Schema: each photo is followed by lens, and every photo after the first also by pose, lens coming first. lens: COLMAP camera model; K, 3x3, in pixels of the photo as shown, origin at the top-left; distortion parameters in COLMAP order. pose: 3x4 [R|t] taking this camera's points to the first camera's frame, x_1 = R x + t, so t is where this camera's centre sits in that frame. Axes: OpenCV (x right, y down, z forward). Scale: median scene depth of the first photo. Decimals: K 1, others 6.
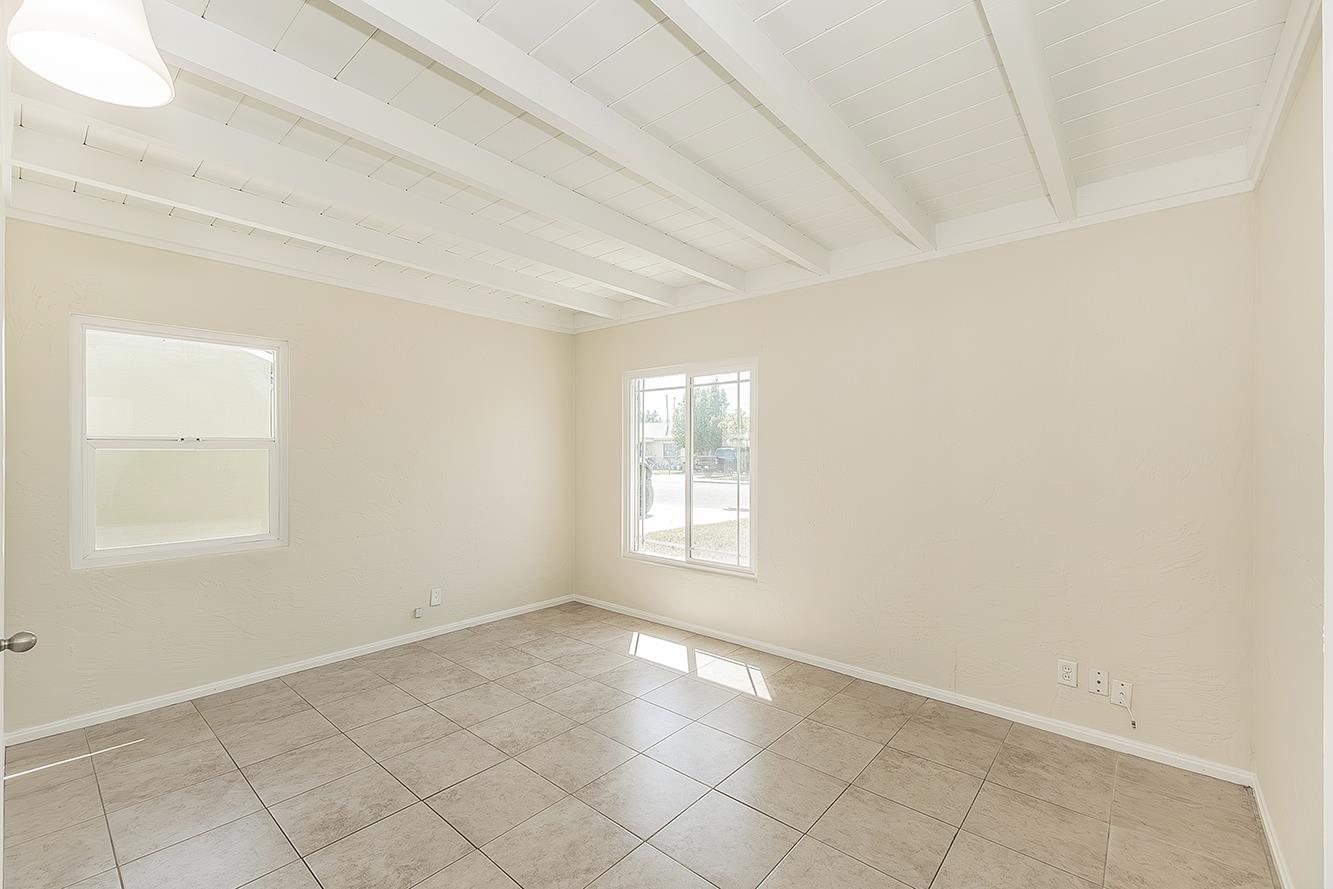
lens RADIAL K [[558.5, 0, 653.6], [0, 558.5, 450.7], [0, 0, 1]] dist [0.005242, -0.001432]
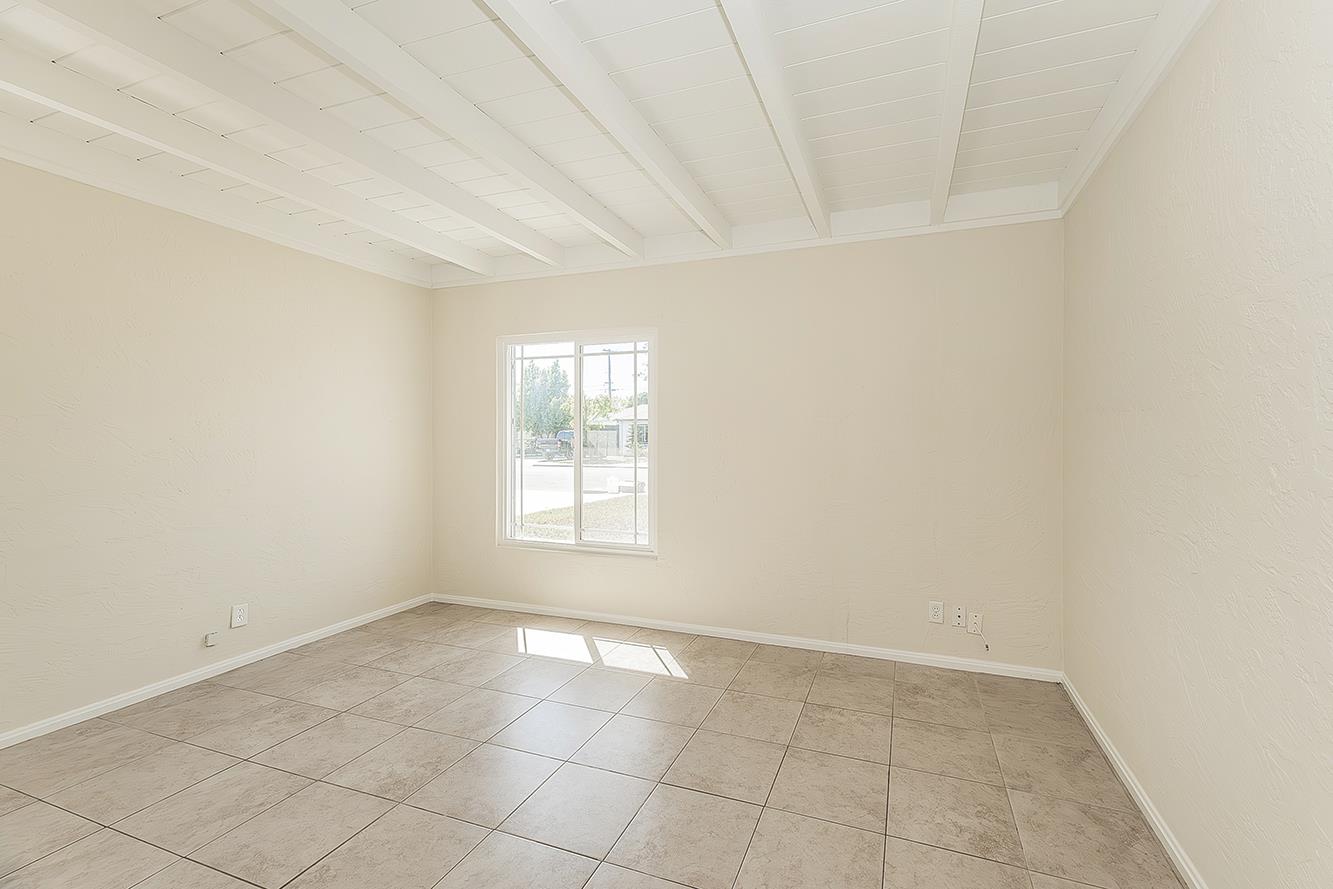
lens RADIAL K [[558.5, 0, 707.9], [0, 558.5, 433.4], [0, 0, 1]] dist [0.005242, -0.001432]
pose [[0.927190, 0.001156, 0.374589, -0.114122], [-0.000460, 0.999998, -0.001948, 0.022356], [-0.374590, 0.001634, 0.927189, 0.080229]]
